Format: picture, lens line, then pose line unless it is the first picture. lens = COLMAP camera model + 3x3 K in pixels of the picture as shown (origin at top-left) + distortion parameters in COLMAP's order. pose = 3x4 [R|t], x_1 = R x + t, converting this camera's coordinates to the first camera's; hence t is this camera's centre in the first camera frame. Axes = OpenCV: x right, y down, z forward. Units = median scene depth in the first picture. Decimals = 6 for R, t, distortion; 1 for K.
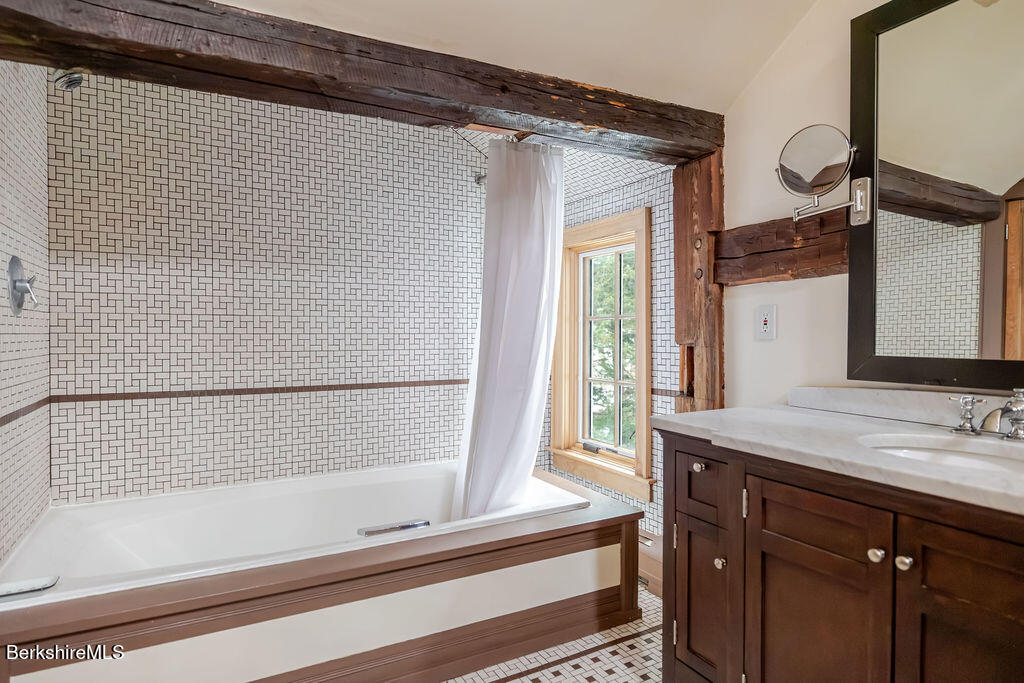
lens RADIAL K [[586.1, 0, 512.8], [0, 586.1, 338.8], [0, 0, 1]] dist [0.005171, -0.001197]
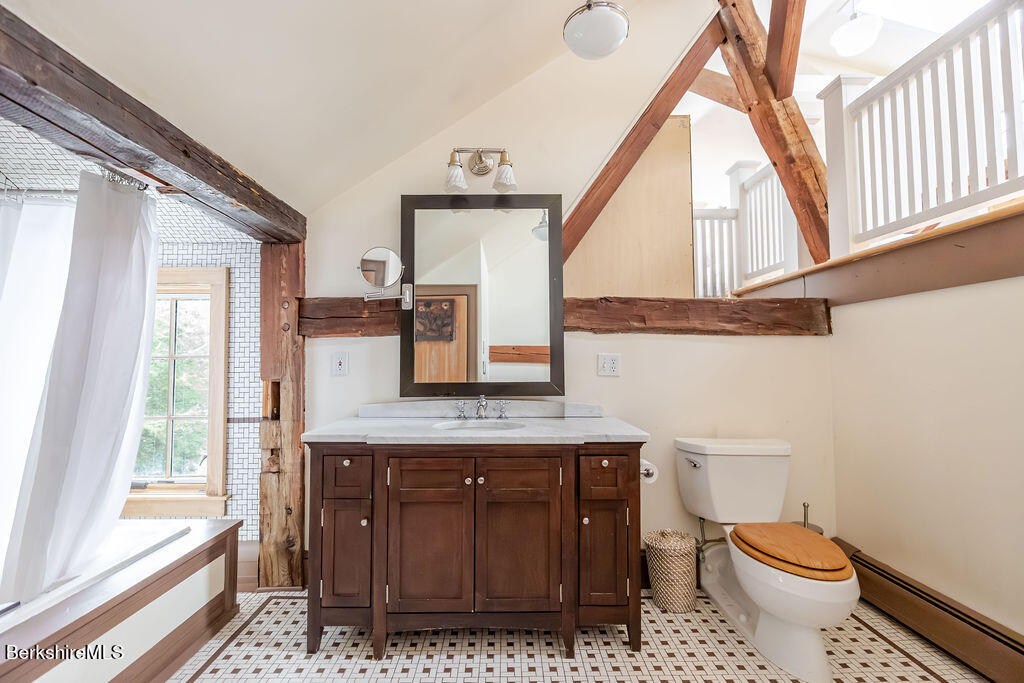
lens RADIAL K [[458.2, 0, 510.1], [0, 458.2, 341.2], [0, 0, 1]] dist [-0.000337, -0.000543]
pose [[0.470226, 0.040894, 0.881598, -0.373571], [0.016737, 0.998333, -0.055237, -0.012329], [-0.882387, 0.040729, 0.468758, 0.057150]]
